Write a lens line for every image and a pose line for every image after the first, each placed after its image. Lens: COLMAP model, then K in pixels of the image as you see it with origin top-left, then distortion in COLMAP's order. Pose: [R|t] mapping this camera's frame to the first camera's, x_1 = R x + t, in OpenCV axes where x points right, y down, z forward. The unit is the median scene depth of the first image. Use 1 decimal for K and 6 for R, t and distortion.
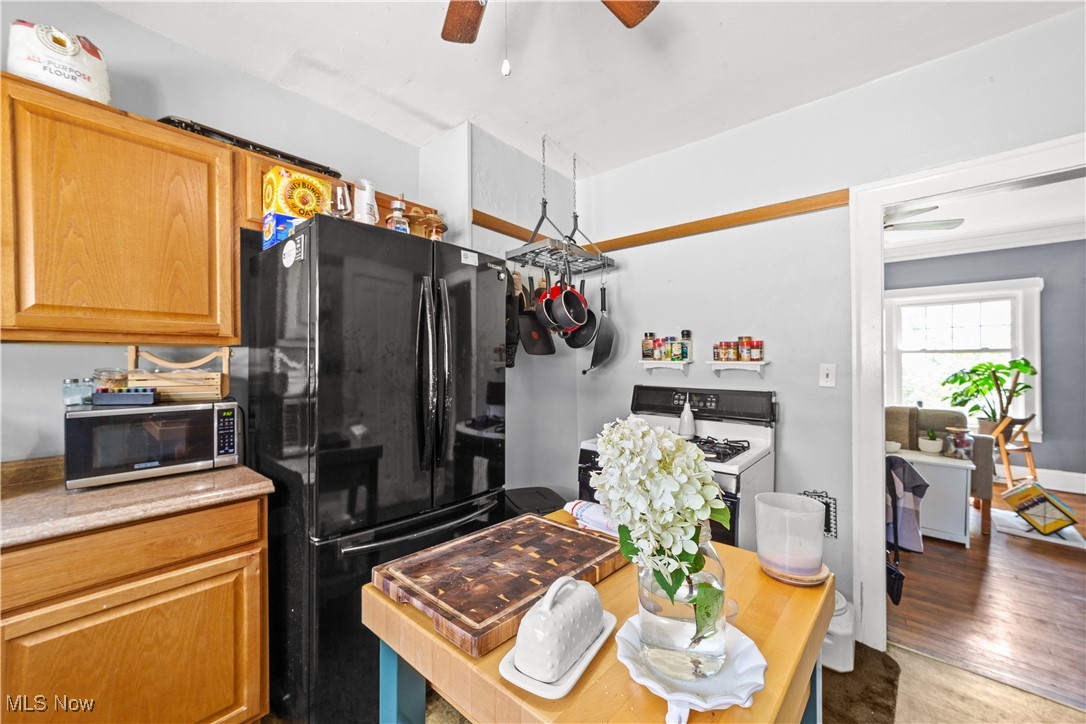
lens RADIAL K [[420.0, 0, 539.6], [0, 420.0, 364.7], [0, 0, 1]] dist [-0.001206, -0.000093]
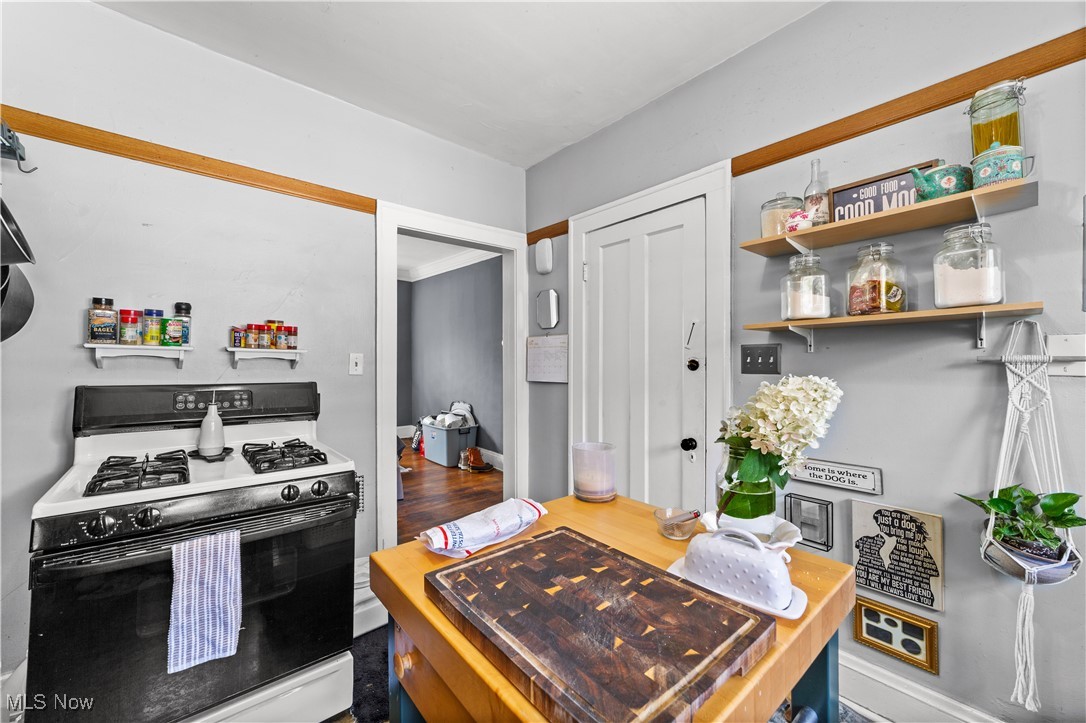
lens RADIAL K [[420.0, 0, 539.6], [0, 420.0, 364.2], [0, 0, 1]] dist [-0.001206, -0.000093]
pose [[0.141859, -0.007081, 0.989861, -0.333193], [-0.003393, 0.999965, 0.007640, 0.016347], [-0.989881, -0.004442, 0.141830, 0.396389]]
